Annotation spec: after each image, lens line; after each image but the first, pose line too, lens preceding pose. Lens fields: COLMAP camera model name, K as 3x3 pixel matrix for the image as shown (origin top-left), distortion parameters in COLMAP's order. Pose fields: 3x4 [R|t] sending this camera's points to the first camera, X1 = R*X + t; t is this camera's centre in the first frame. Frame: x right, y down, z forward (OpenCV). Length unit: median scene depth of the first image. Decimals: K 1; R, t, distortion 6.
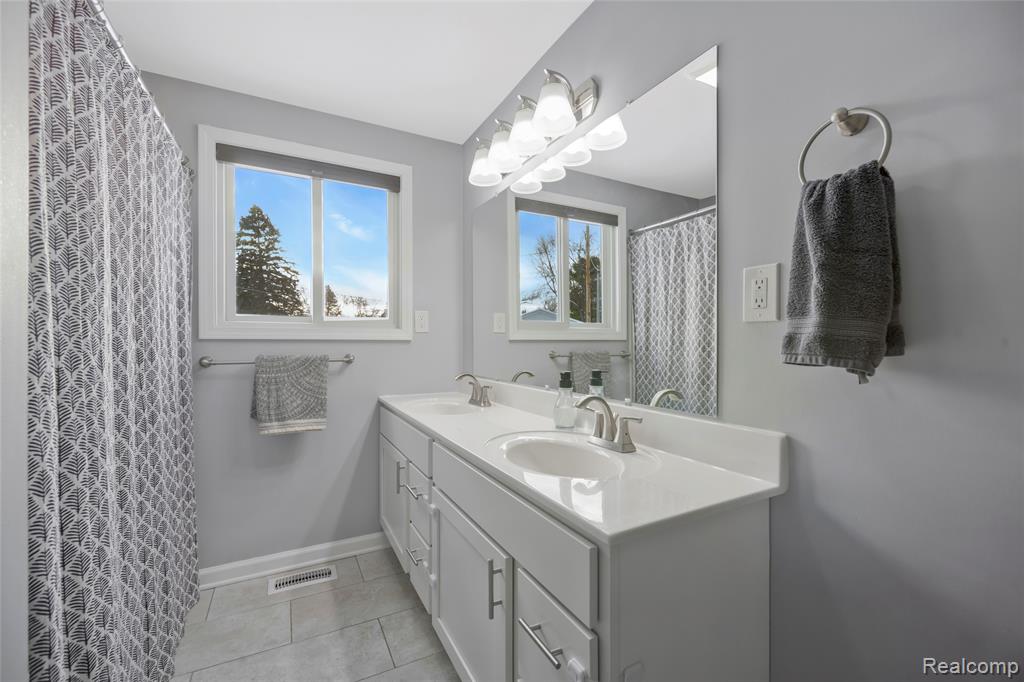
lens RADIAL K [[409.3, 0, 508.7], [0, 409.3, 340.7], [0, 0, 1]] dist [-0.000176, 0.000004]
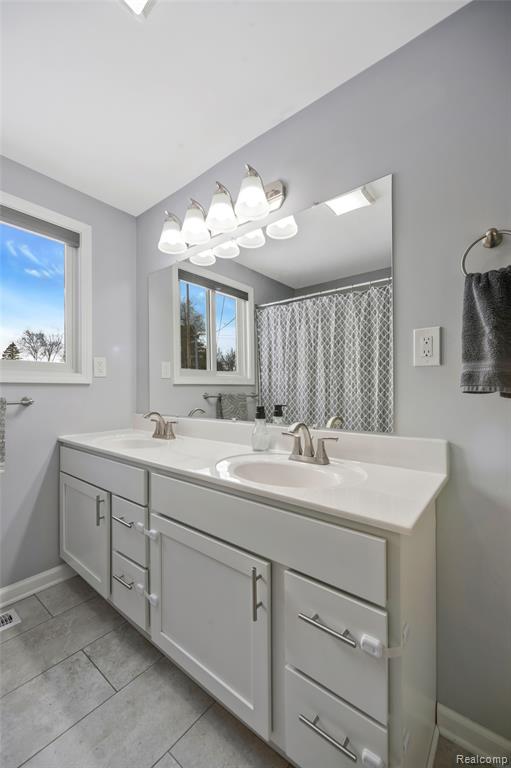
lens RADIAL K [[307.0, 0, 255.5], [0, 307.0, 384.0], [0, 0, 1]] dist [-0.000176, 0.000004]
pose [[0.929390, 0.000613, 0.369100, -0.135311], [0.003575, 0.999937, -0.010663, 0.010493], [-0.369083, 0.011229, 0.929329, 0.073005]]
